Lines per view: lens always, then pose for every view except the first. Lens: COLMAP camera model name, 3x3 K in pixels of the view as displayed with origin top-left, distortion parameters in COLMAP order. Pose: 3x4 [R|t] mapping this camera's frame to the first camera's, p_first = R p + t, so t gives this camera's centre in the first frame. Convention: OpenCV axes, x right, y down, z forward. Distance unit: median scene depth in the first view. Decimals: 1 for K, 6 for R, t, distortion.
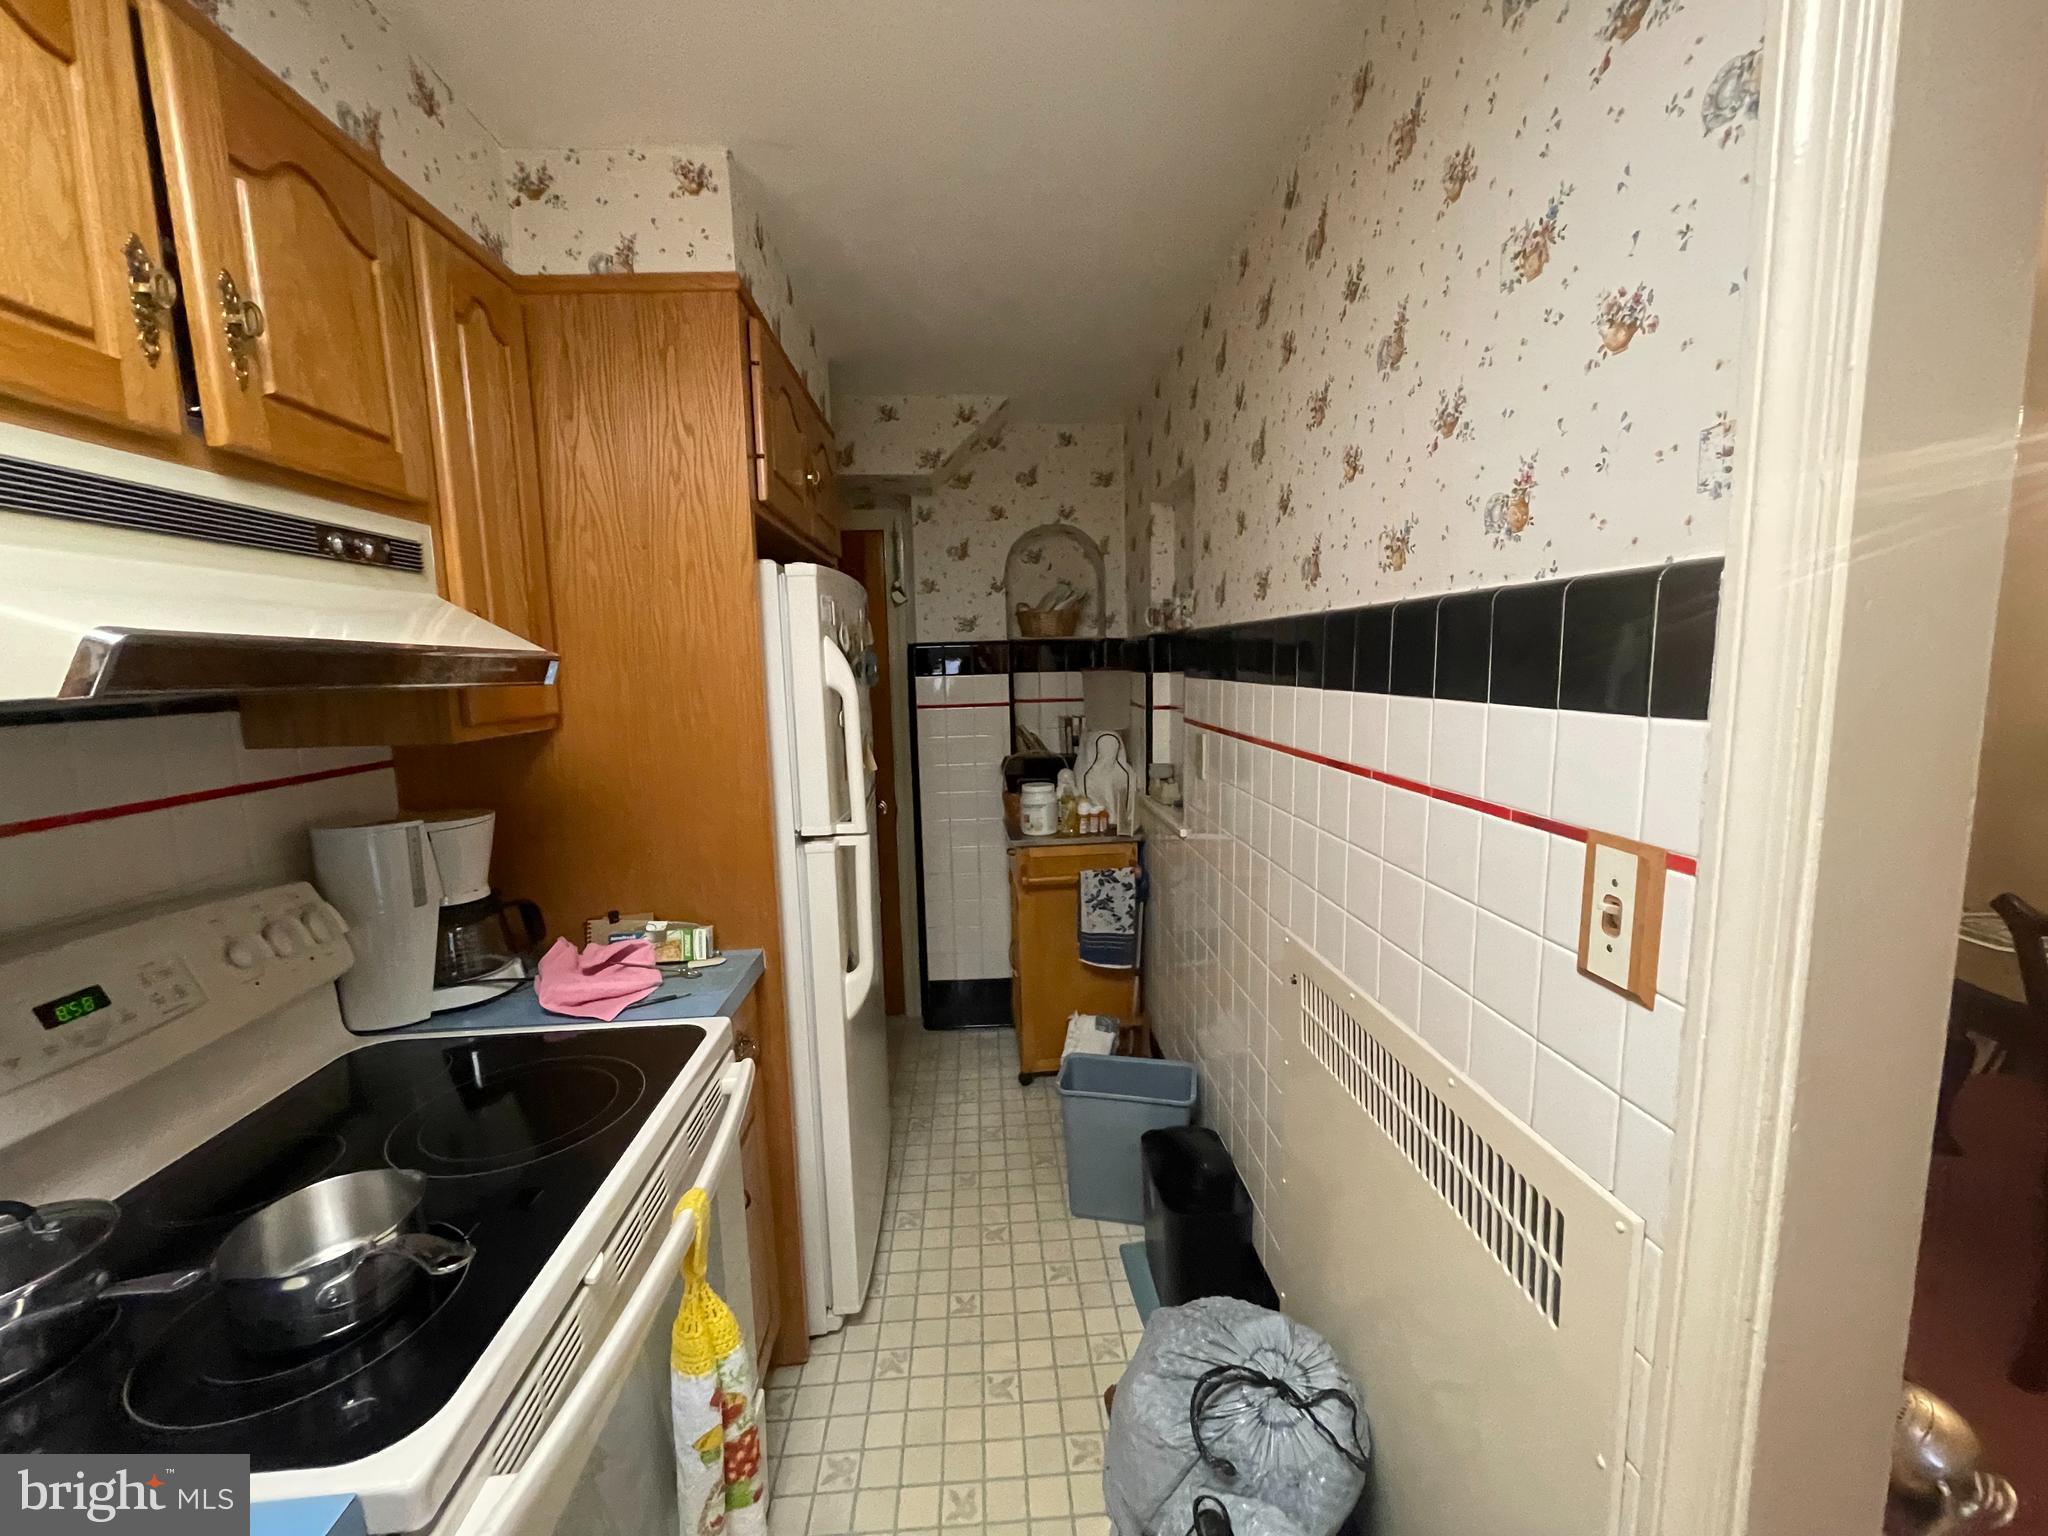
lens RADIAL K [[824.5, 0, 1022.4], [0, 824.5, 762.7], [0, 0, 1]] dist [-0.002293, -0.000186]
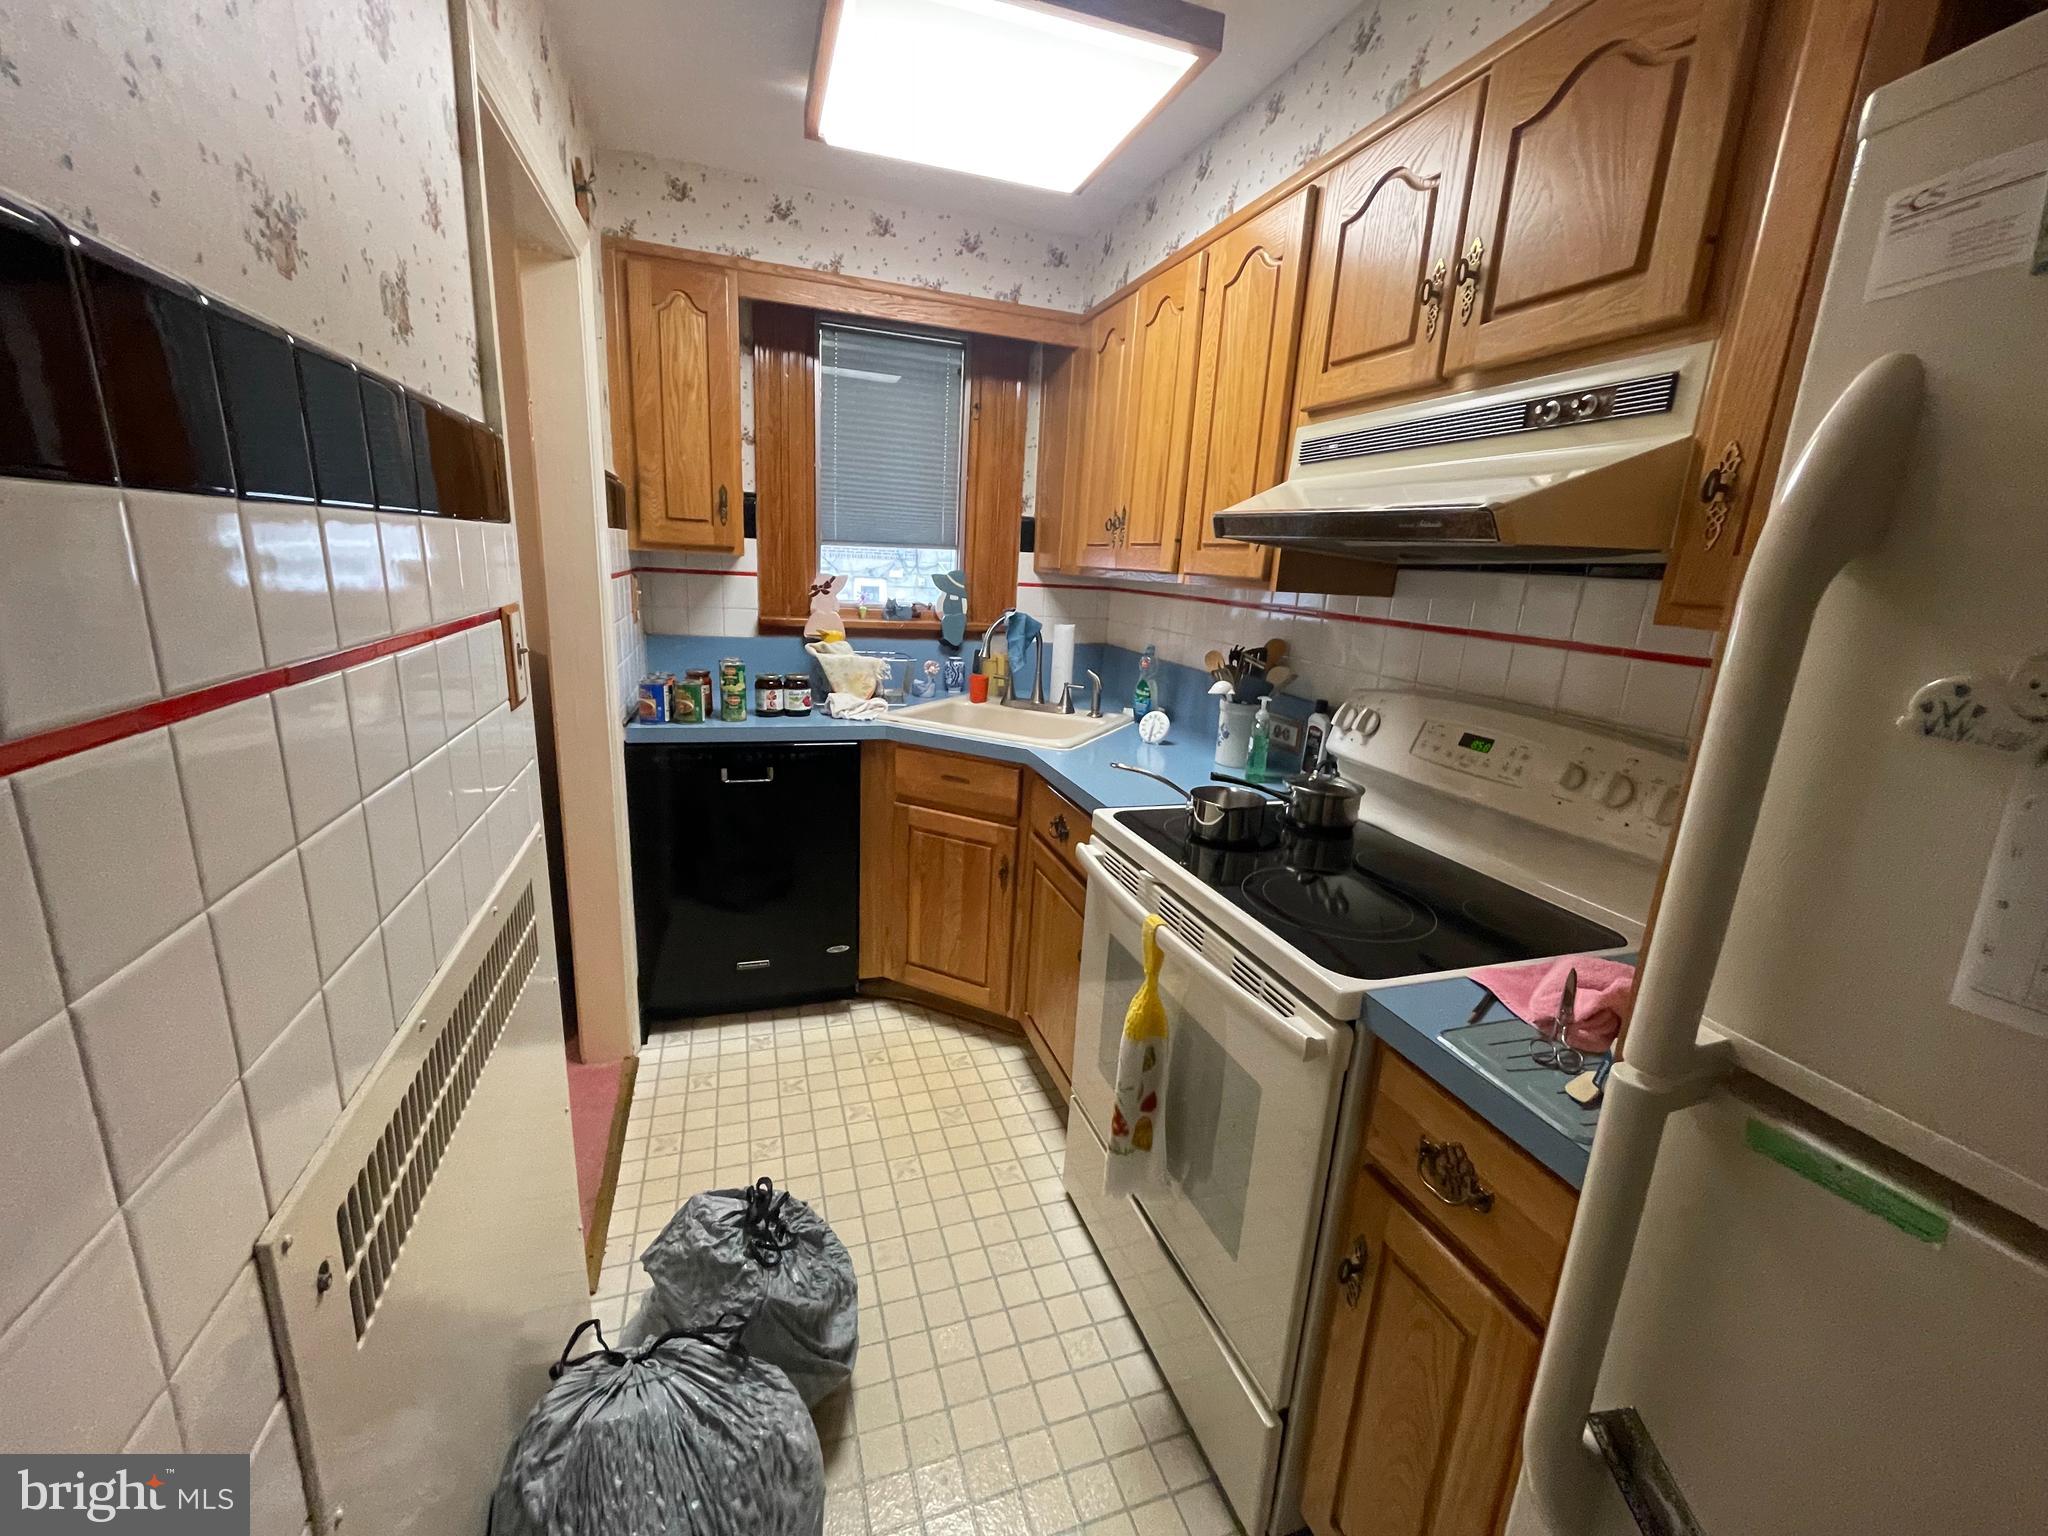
lens RADIAL K [[824.5, 0, 1033.4], [0, 824.5, 768.1], [0, 0, 1]] dist [-0.002293, -0.000186]
pose [[-0.963483, 0.033562, -0.265659, 0.126389], [-0.068700, 0.927923, 0.366387, -0.159986], [0.258808, 0.371258, -0.891732, 1.750527]]
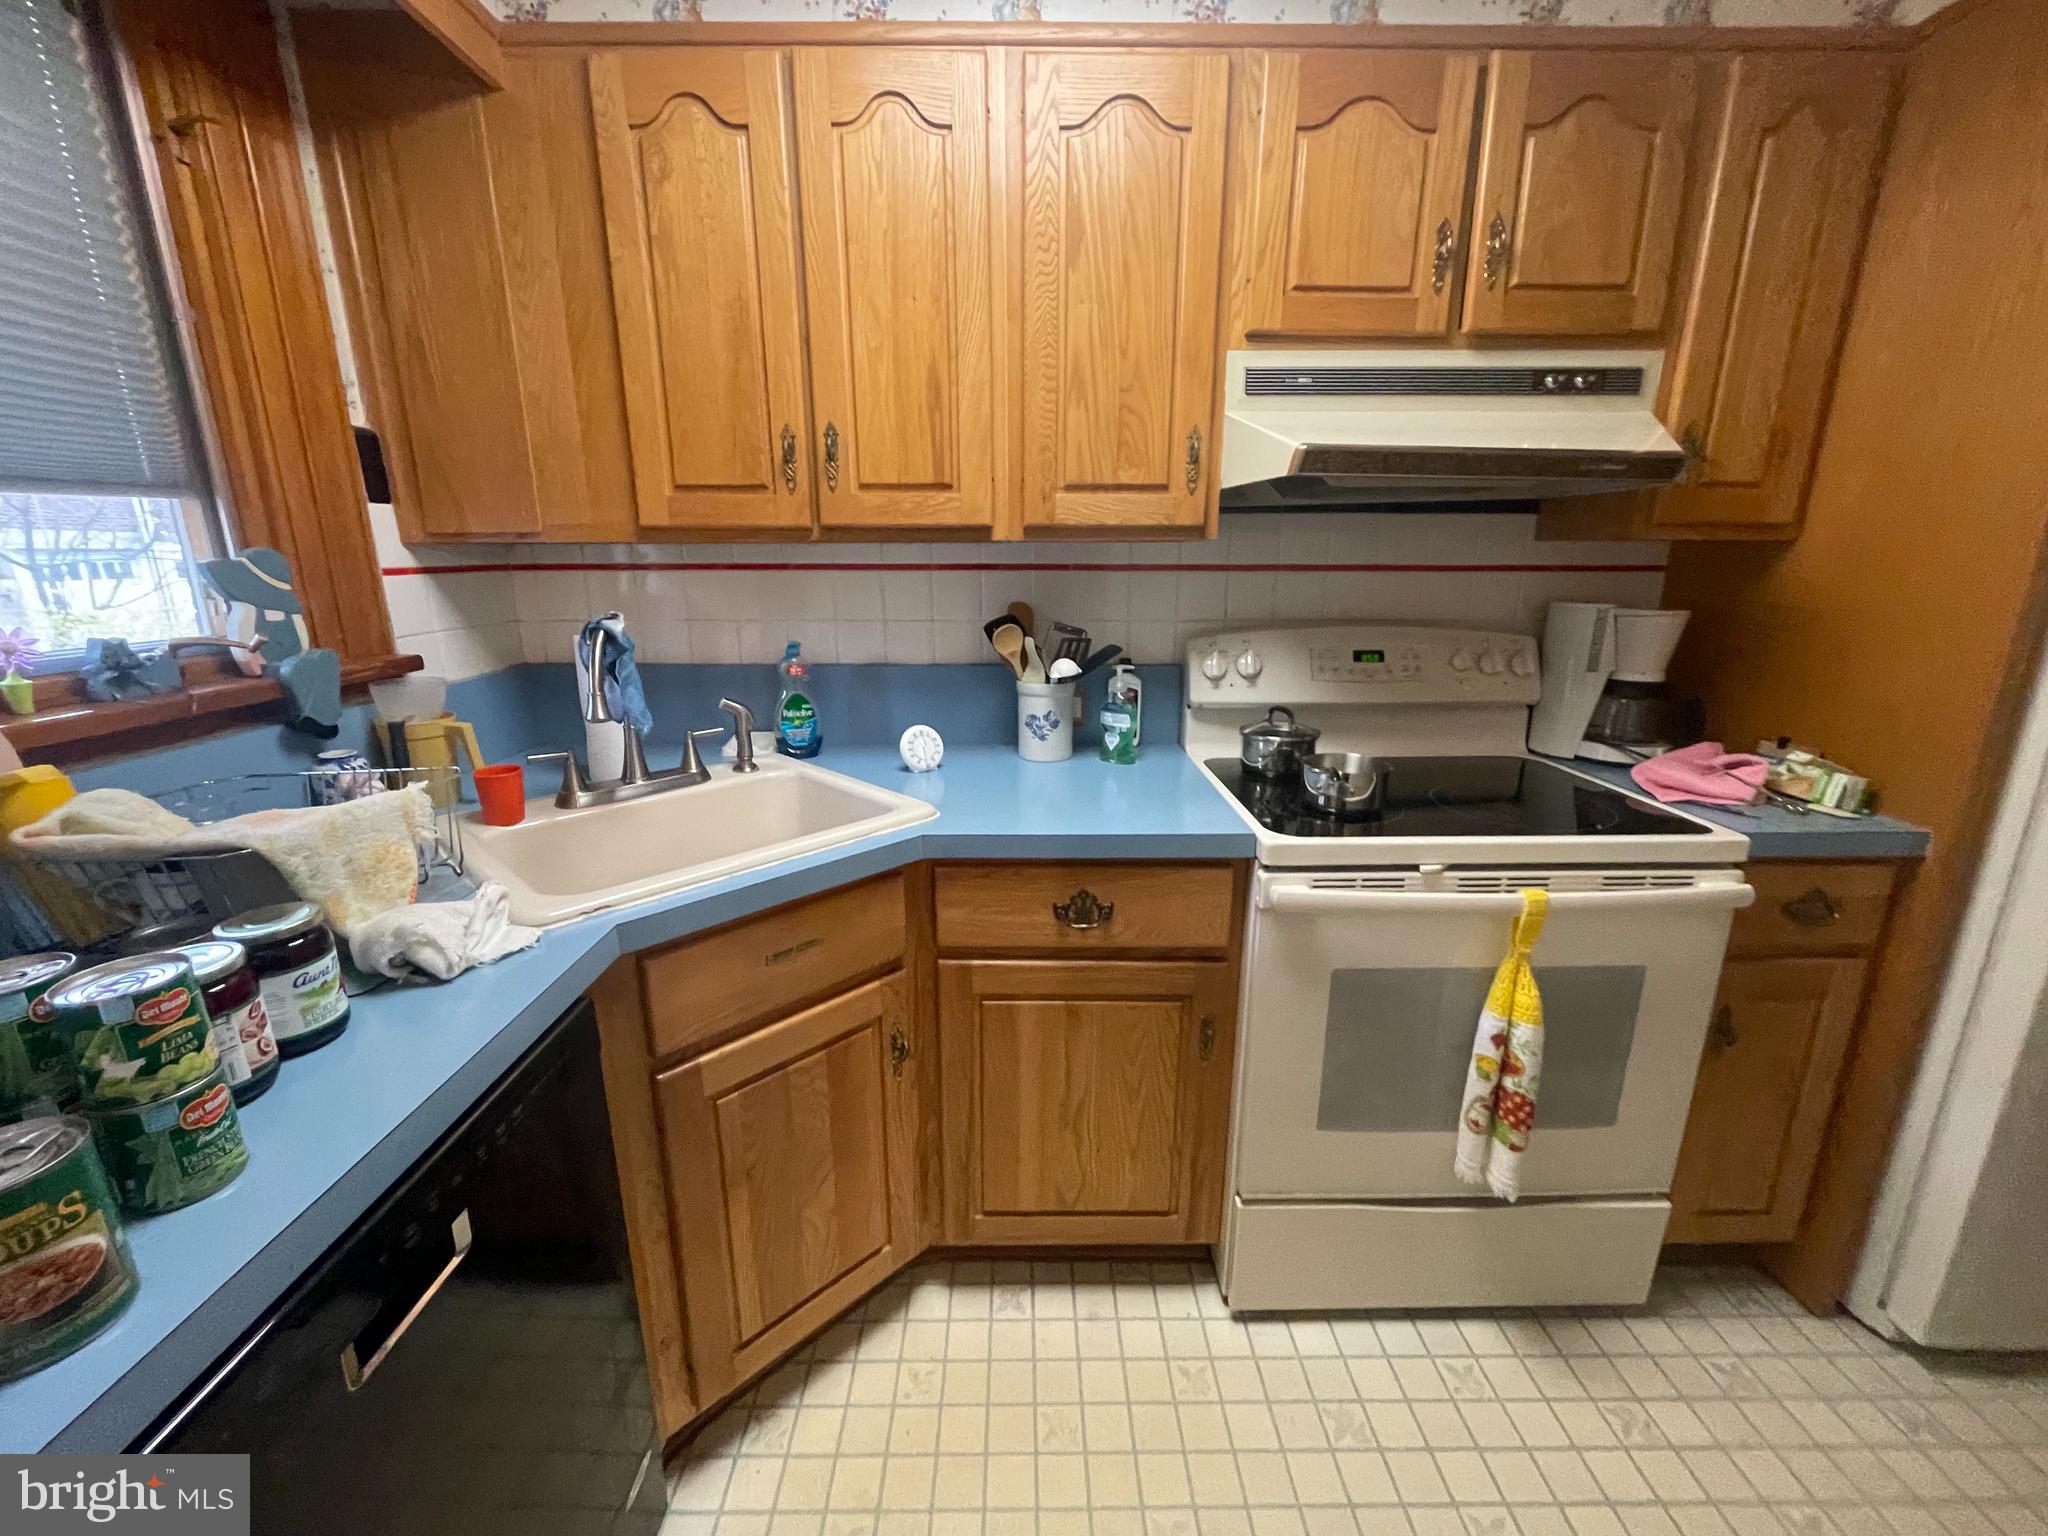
lens RADIAL K [[824.5, 0, 1025.1], [0, 824.5, 767.1], [0, 0, 1]] dist [-0.002293, -0.000186]
pose [[-0.057201, 0.272569, -0.960434, 0.681445], [-0.125614, 0.952400, 0.277770, 0.078516], [0.990429, 0.136533, -0.020240, 0.190251]]
